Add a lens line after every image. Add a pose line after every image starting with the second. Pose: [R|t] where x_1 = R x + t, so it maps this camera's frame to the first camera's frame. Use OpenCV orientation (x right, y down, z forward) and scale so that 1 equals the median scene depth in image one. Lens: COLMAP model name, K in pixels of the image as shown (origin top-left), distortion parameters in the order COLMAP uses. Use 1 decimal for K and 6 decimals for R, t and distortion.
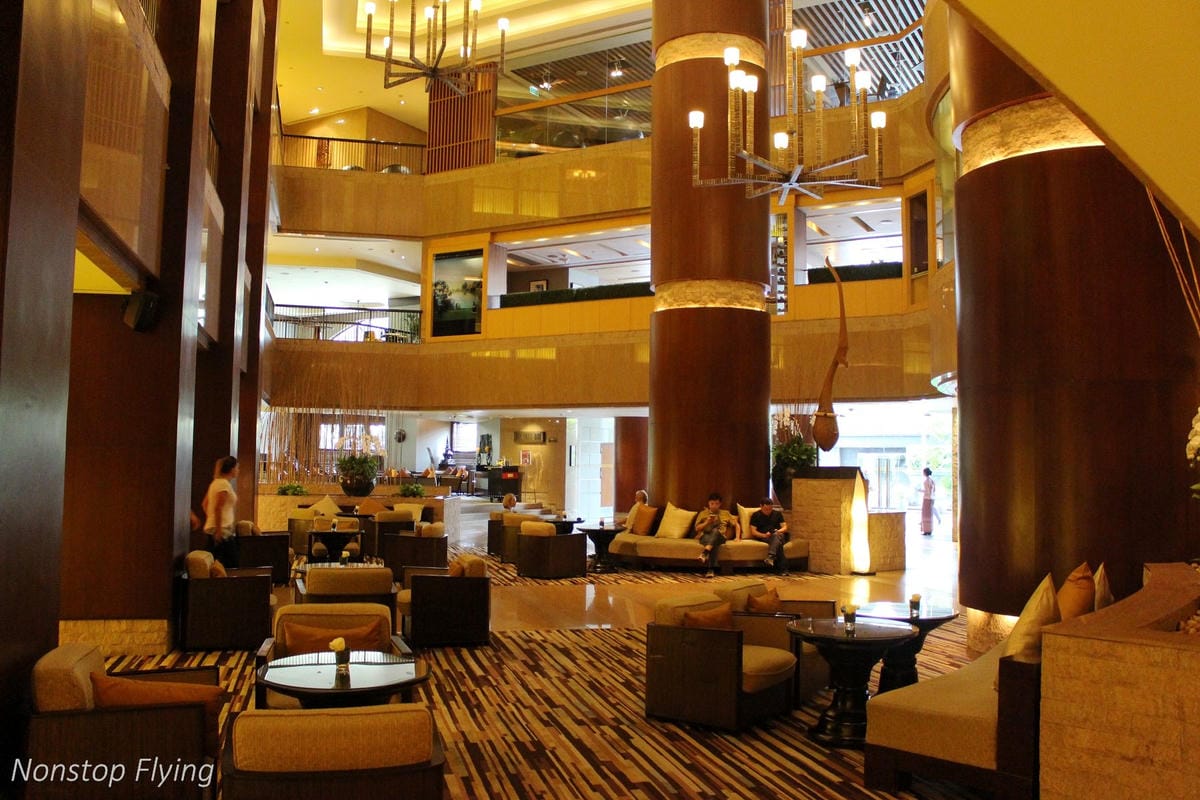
lens RADIAL K [[1027.2, 0, 600.0], [0, 1027.2, 400.0], [0, 0, 1]] dist [-0.135749, 0.122345]
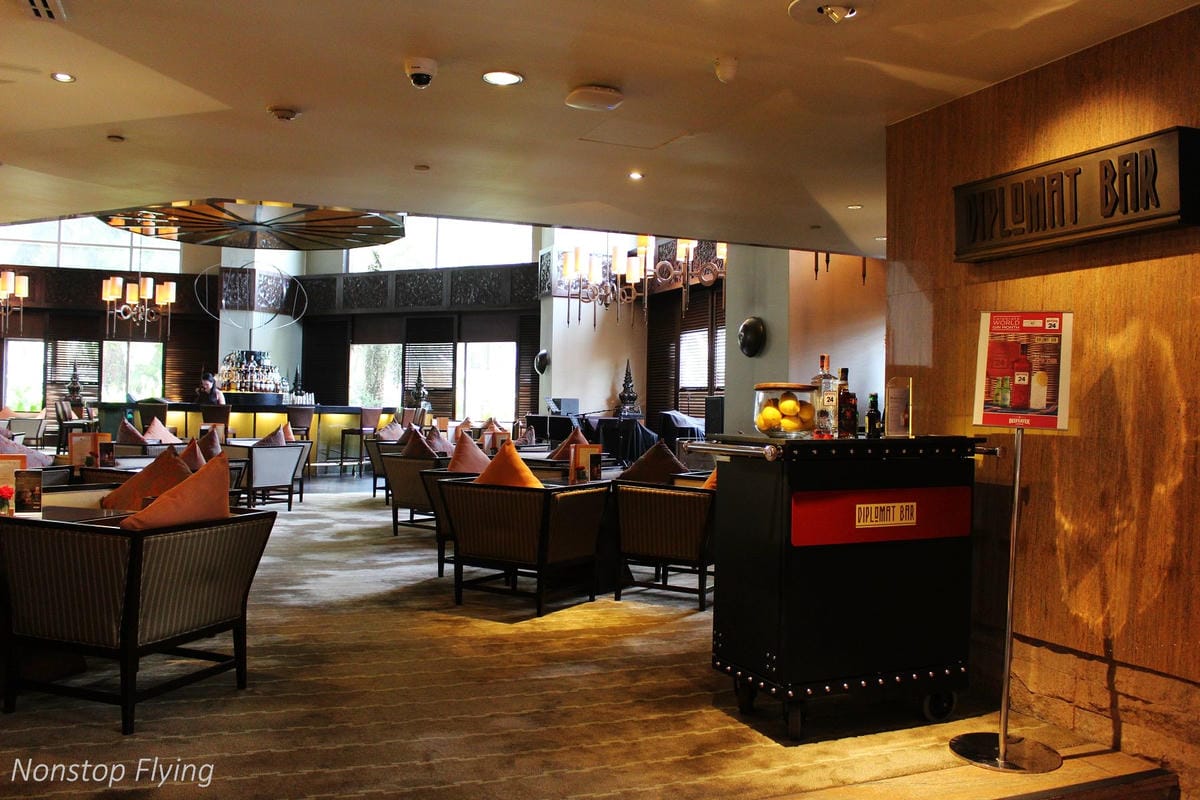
lens RADIAL K [[1027.2, 0, 600.0], [0, 1027.2, 400.0], [0, 0, 1]] dist [-0.135749, 0.122345]
pose [[0.789412, -0.005035, -0.613844, -0.039313], [0.030787, 0.999033, 0.031398, 0.054286], [0.613092, -0.043685, 0.788803, 0.873063]]
